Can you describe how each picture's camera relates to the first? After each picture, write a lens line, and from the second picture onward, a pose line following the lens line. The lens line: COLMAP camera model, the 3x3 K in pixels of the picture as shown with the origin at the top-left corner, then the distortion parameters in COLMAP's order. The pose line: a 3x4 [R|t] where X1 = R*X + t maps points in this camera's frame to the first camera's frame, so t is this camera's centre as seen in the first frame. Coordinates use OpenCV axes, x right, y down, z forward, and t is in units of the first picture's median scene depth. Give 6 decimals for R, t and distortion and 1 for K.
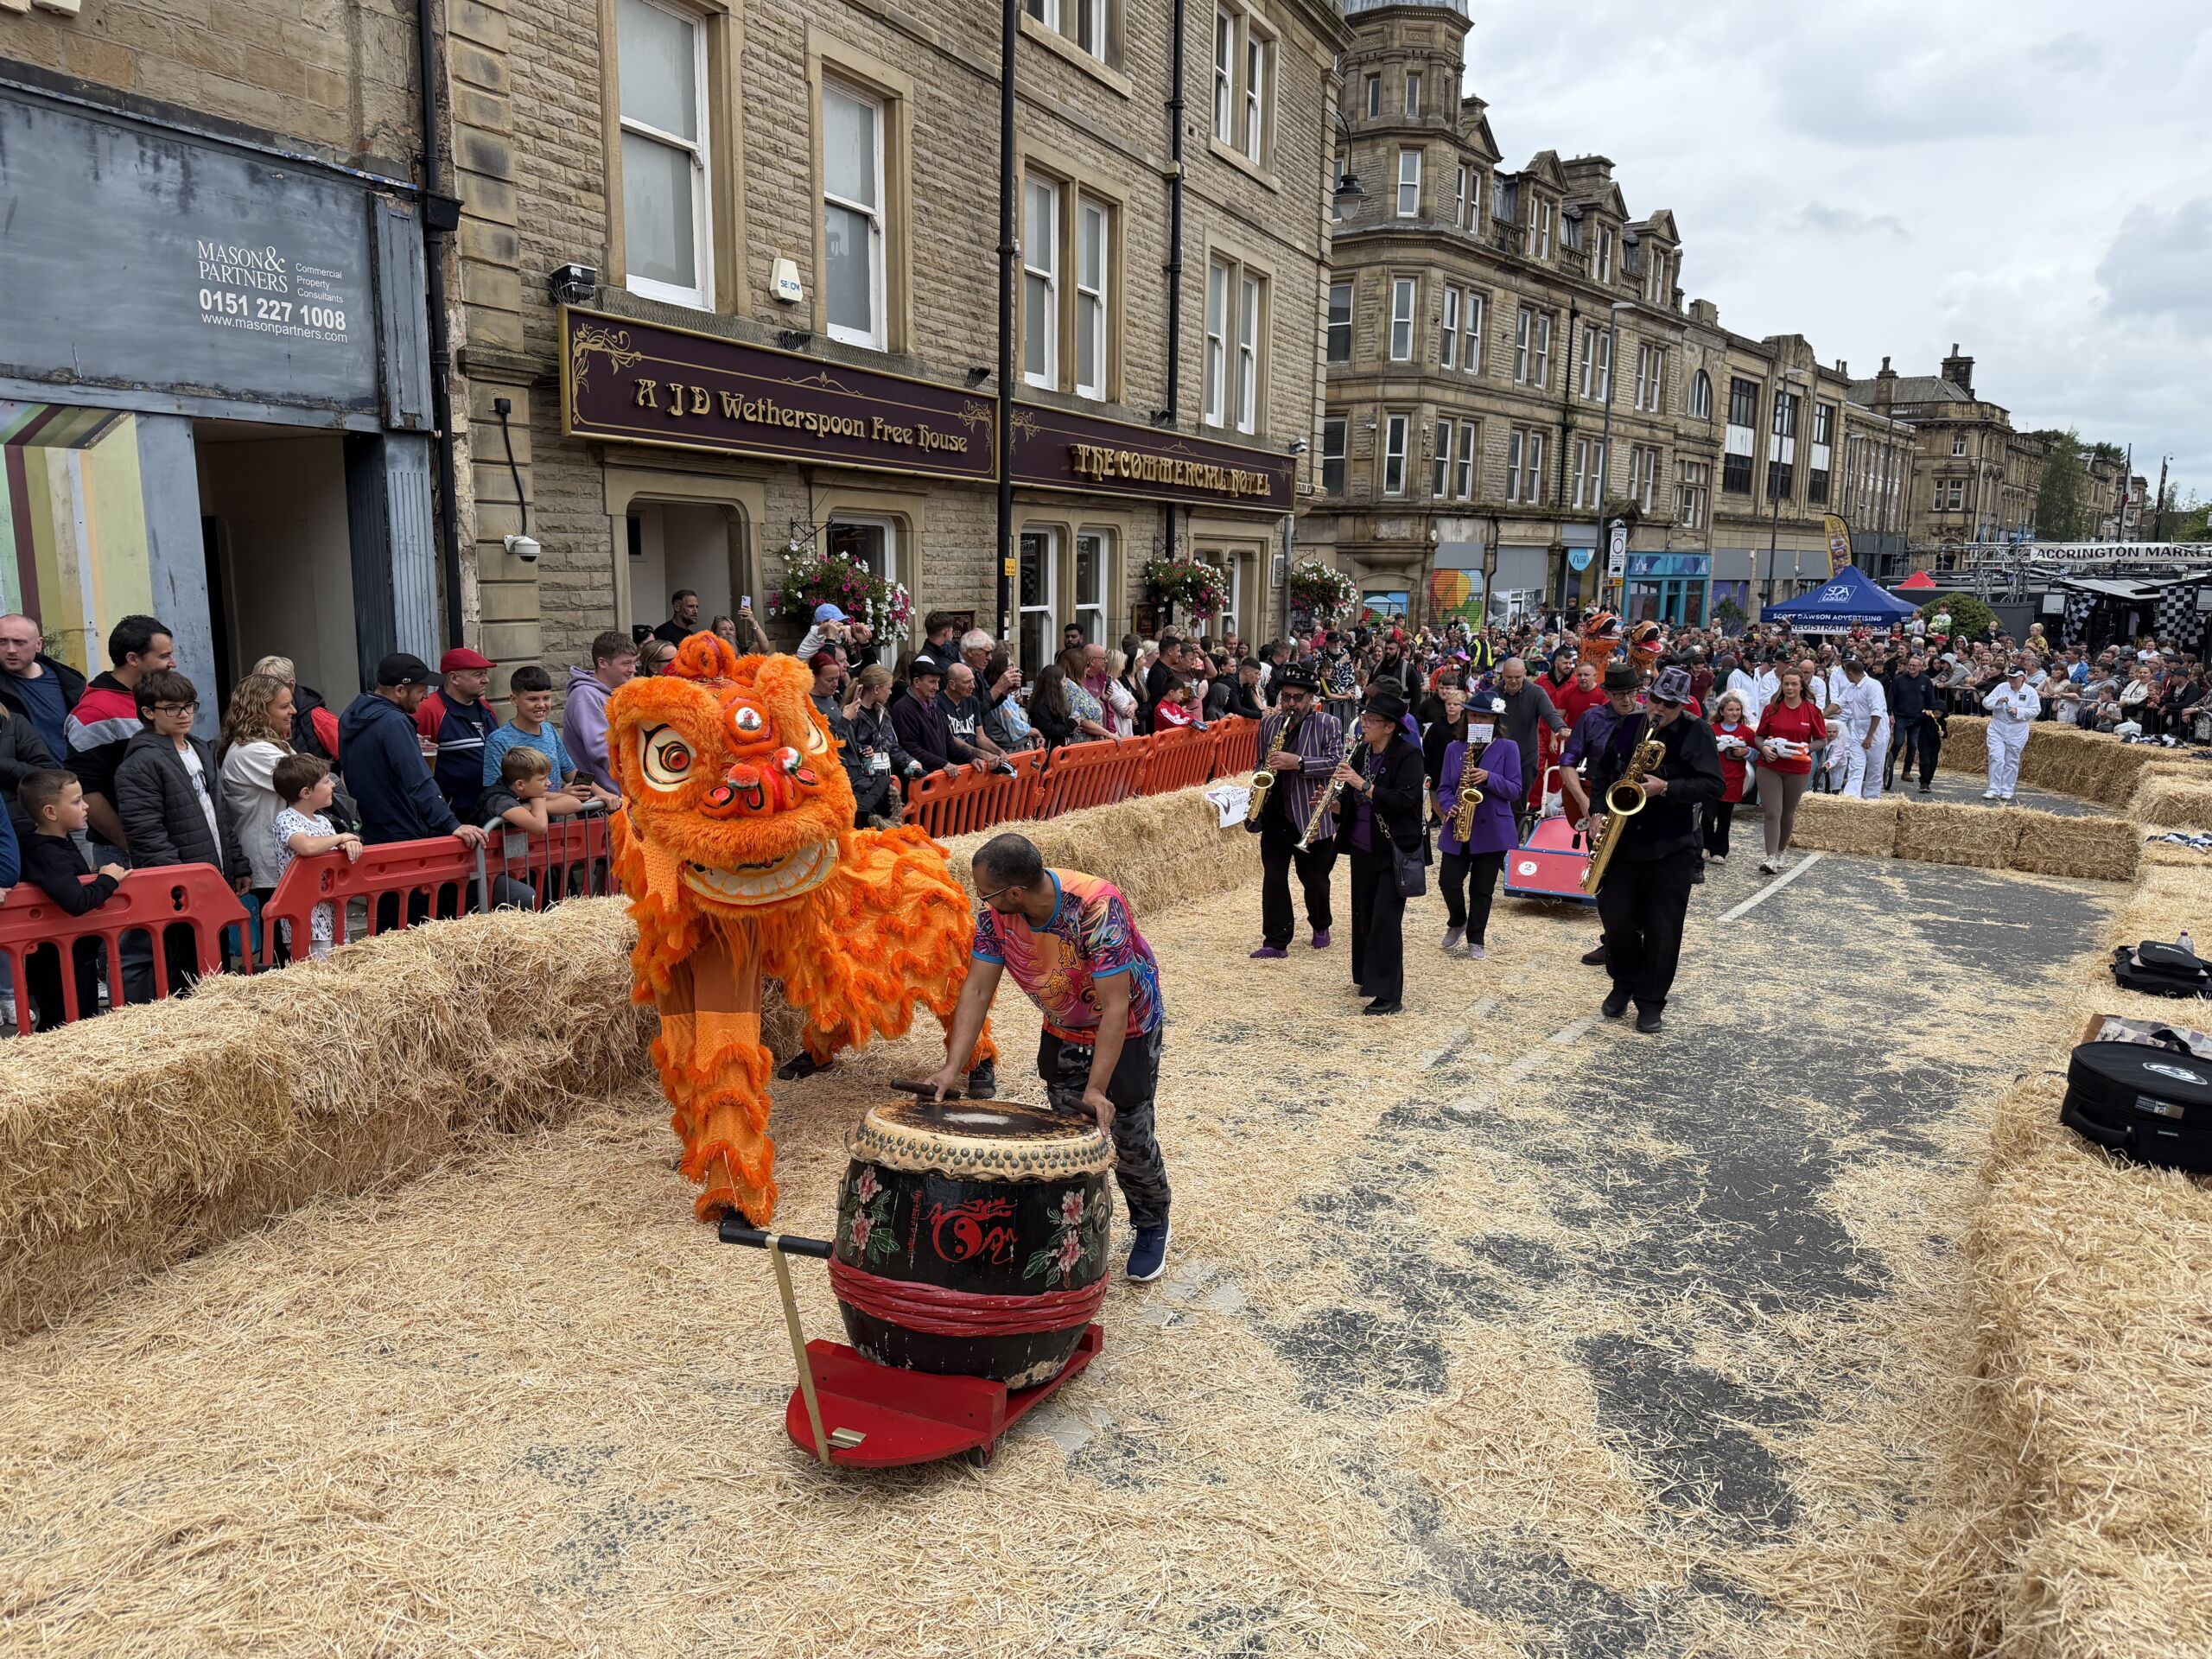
lens RADIAL K [[1566.8, 0, 1104.5], [0, 1566.8, 847.9], [0, 0, 1]] dist [0.038209, -0.034837]
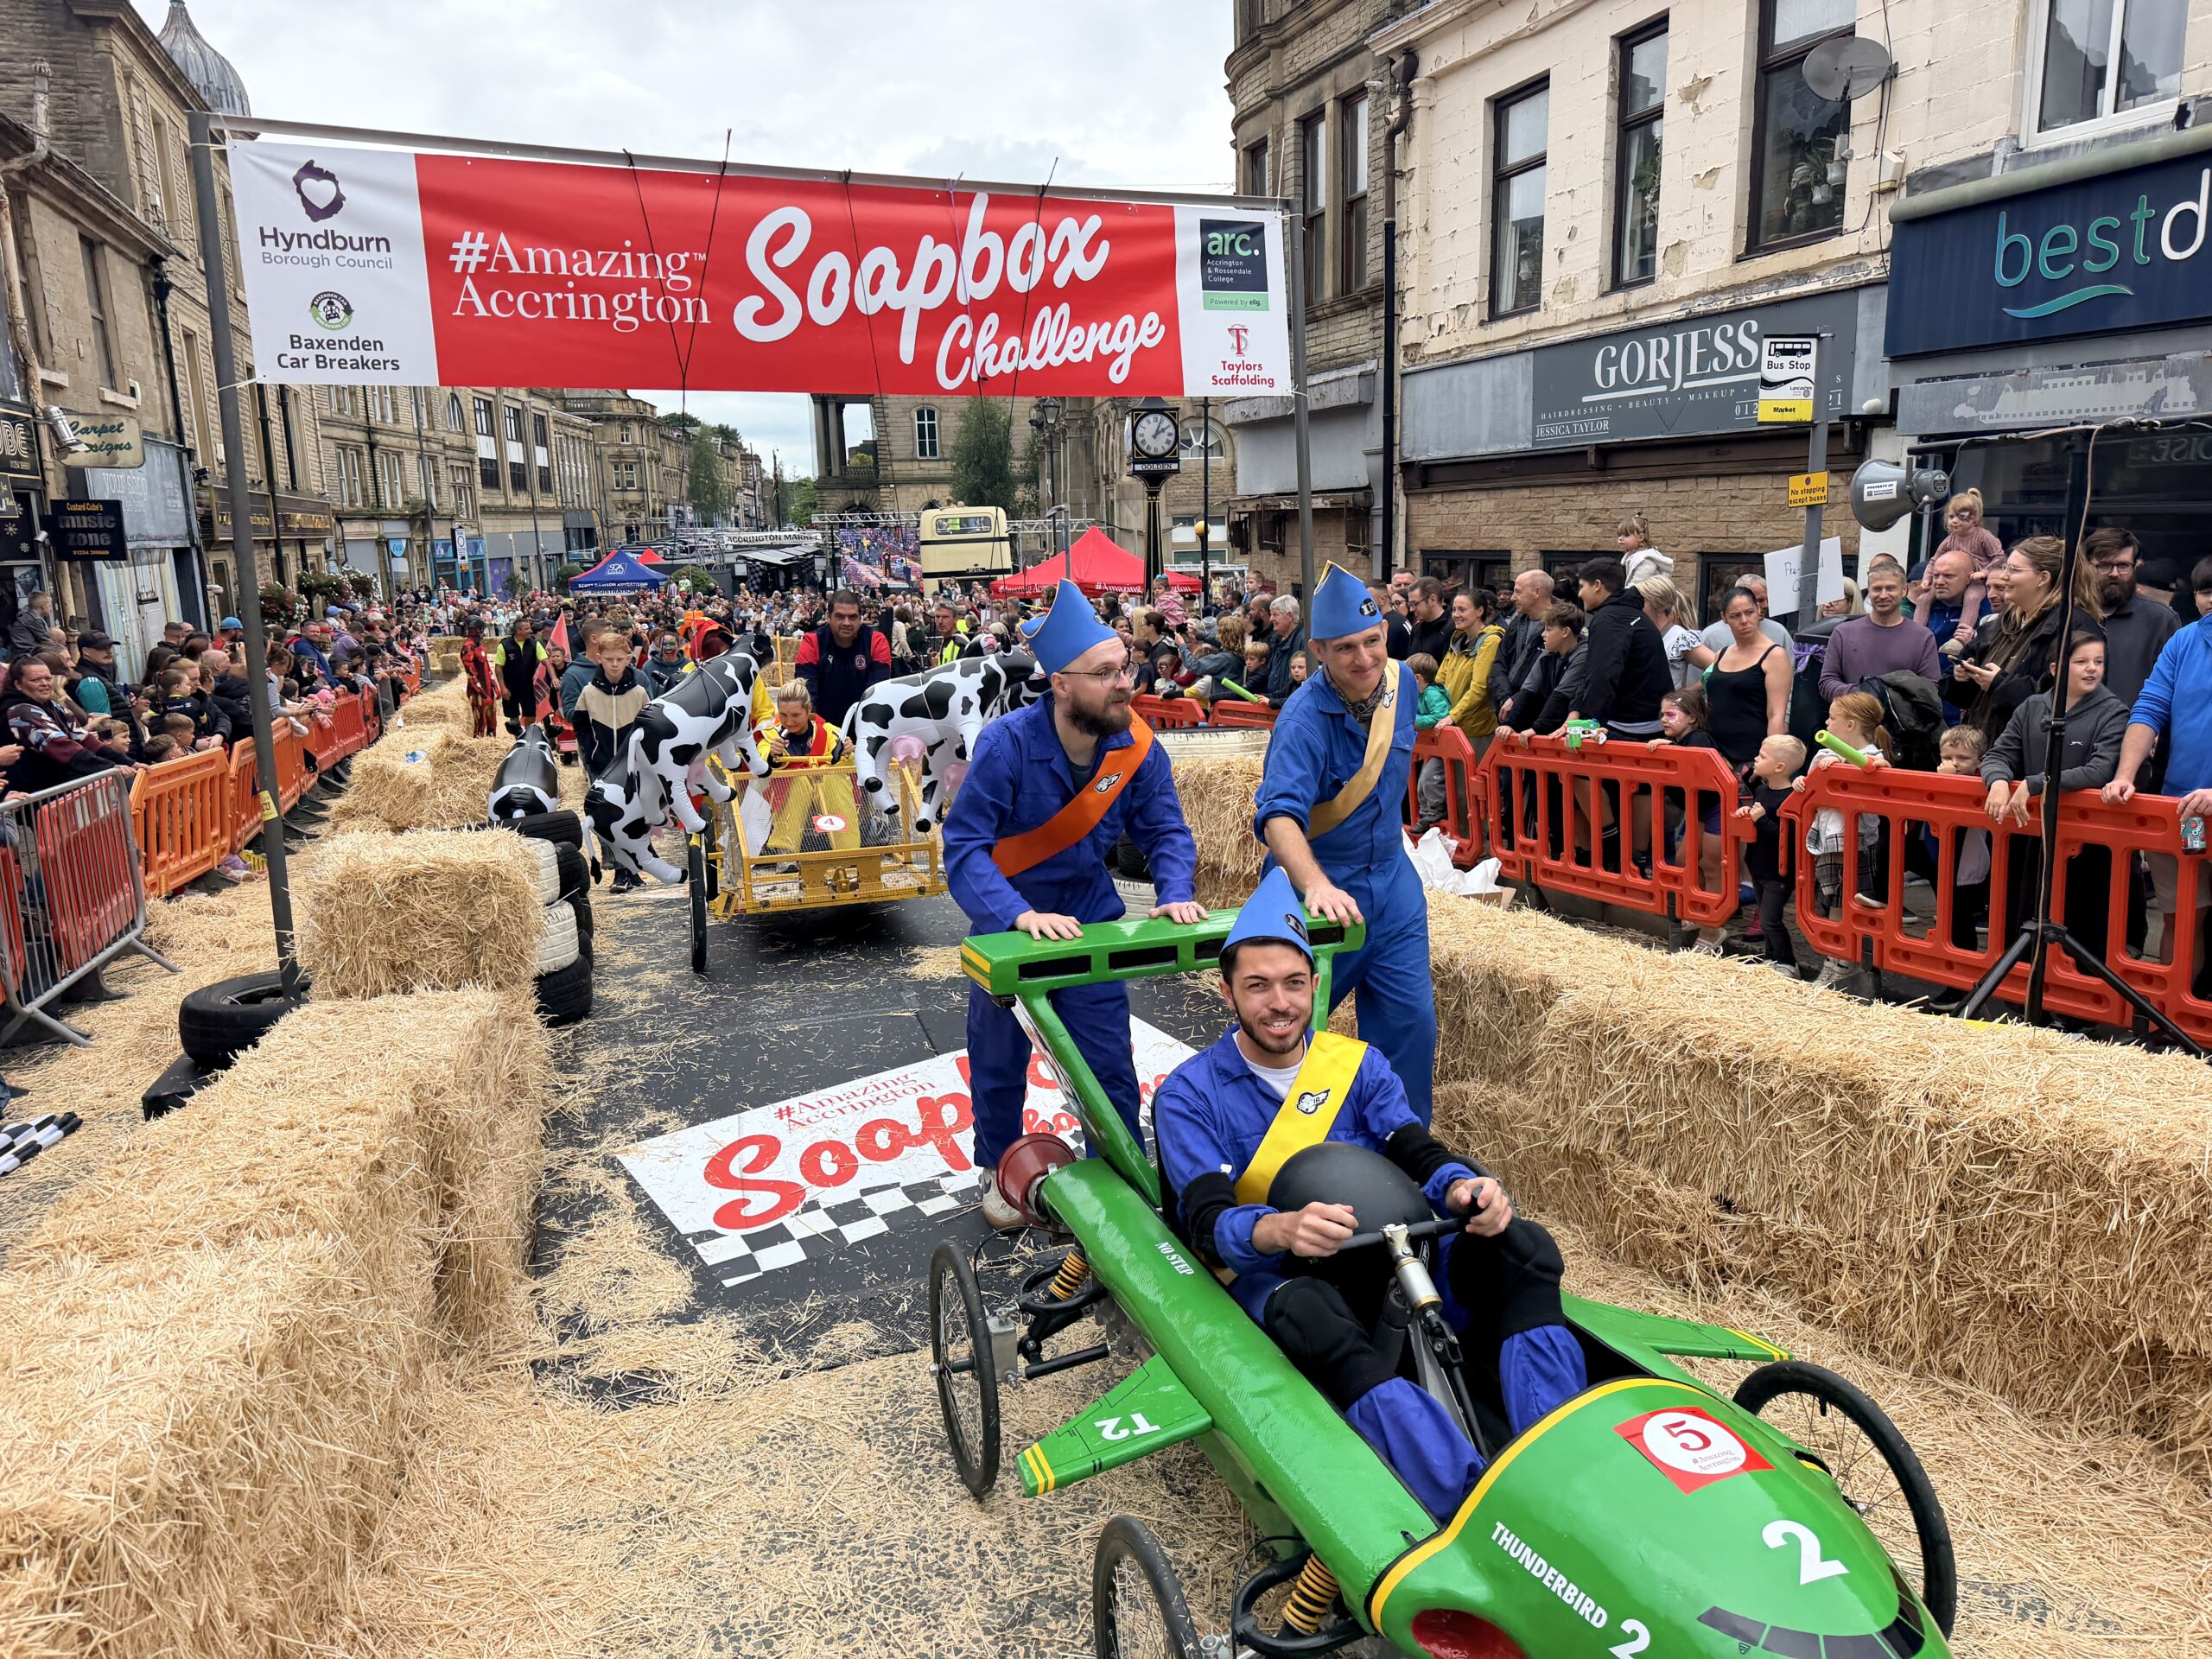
lens RADIAL K [[1566.8, 0, 1100.5], [0, 1566.8, 846.0], [0, 0, 1]] dist [0.038209, -0.034837]
pose [[0.711557, -0.172652, 0.681086, -0.243215], [0.160276, 0.983668, 0.081908, 0.044352], [-0.684104, 0.050880, 0.727607, -0.351062]]
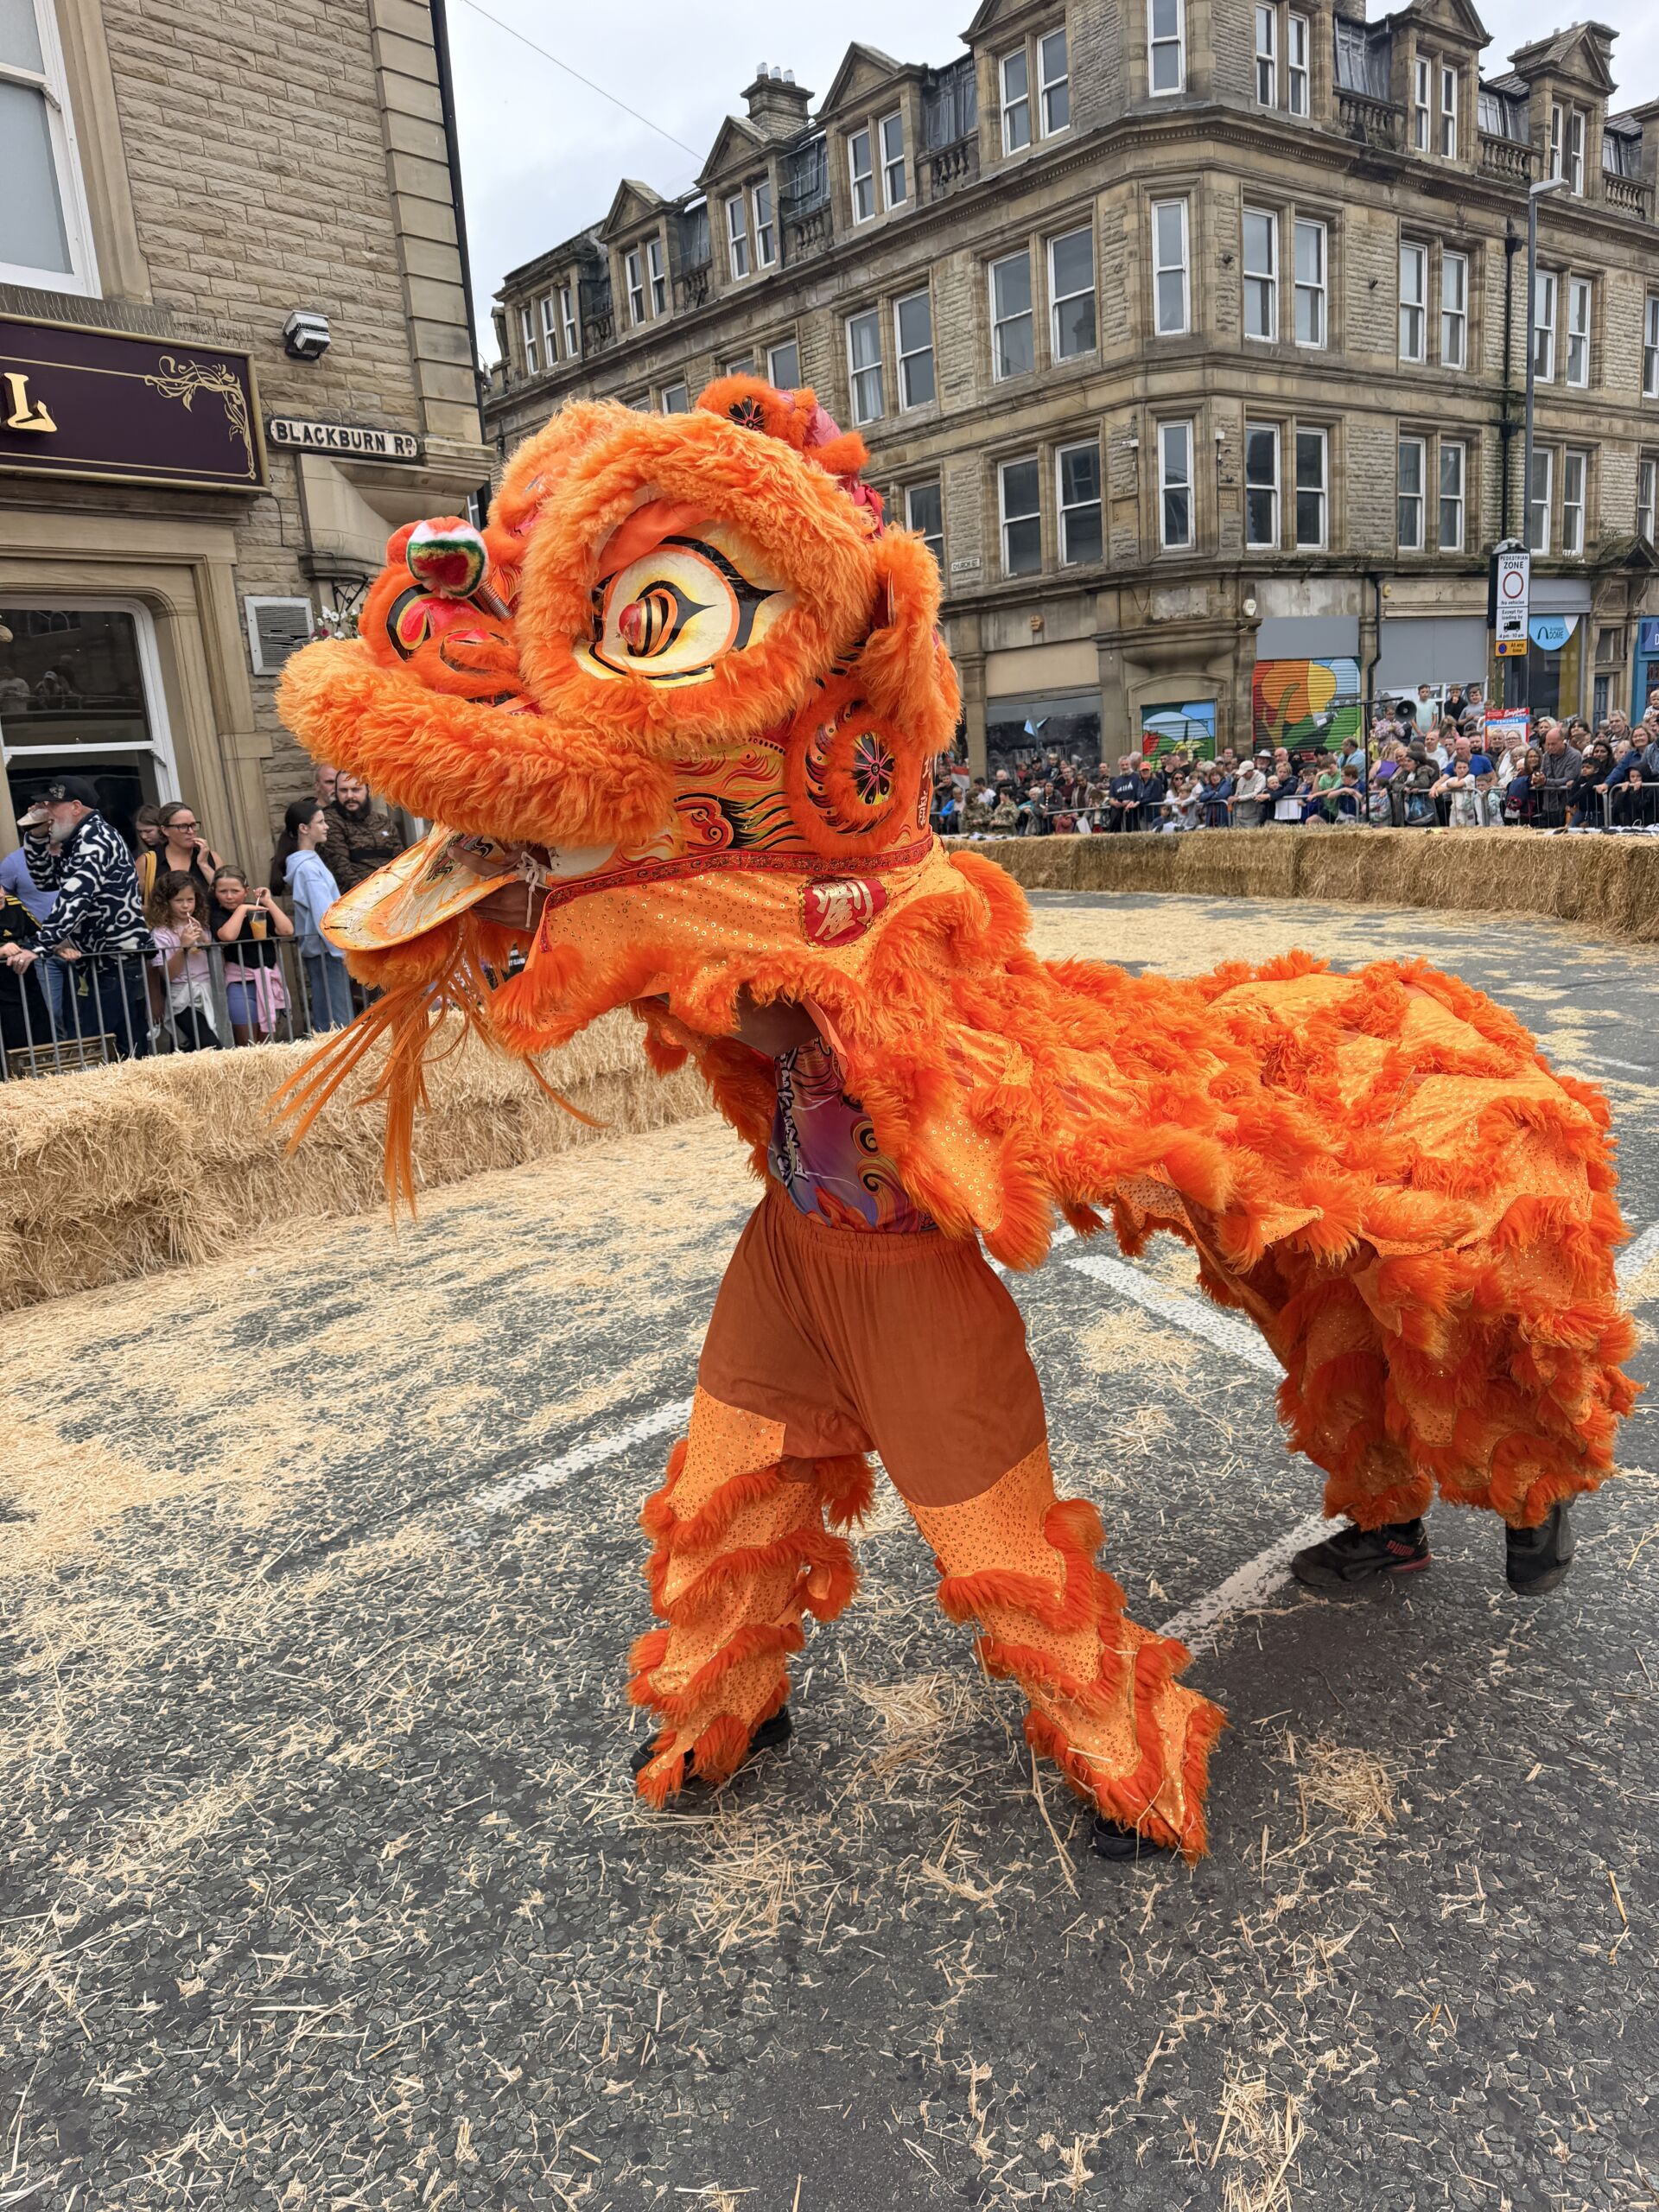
lens RADIAL K [[1566.8, 0, 831.4], [0, 1566.8, 1114.5], [0, 0, 1]] dist [0.038209, -0.034837]
pose [[0.969508, -0.024262, -0.243854, 0.205228], [0.037121, 0.998144, 0.048277, -0.029102], [0.242230, -0.055858, 0.968610, 0.330553]]
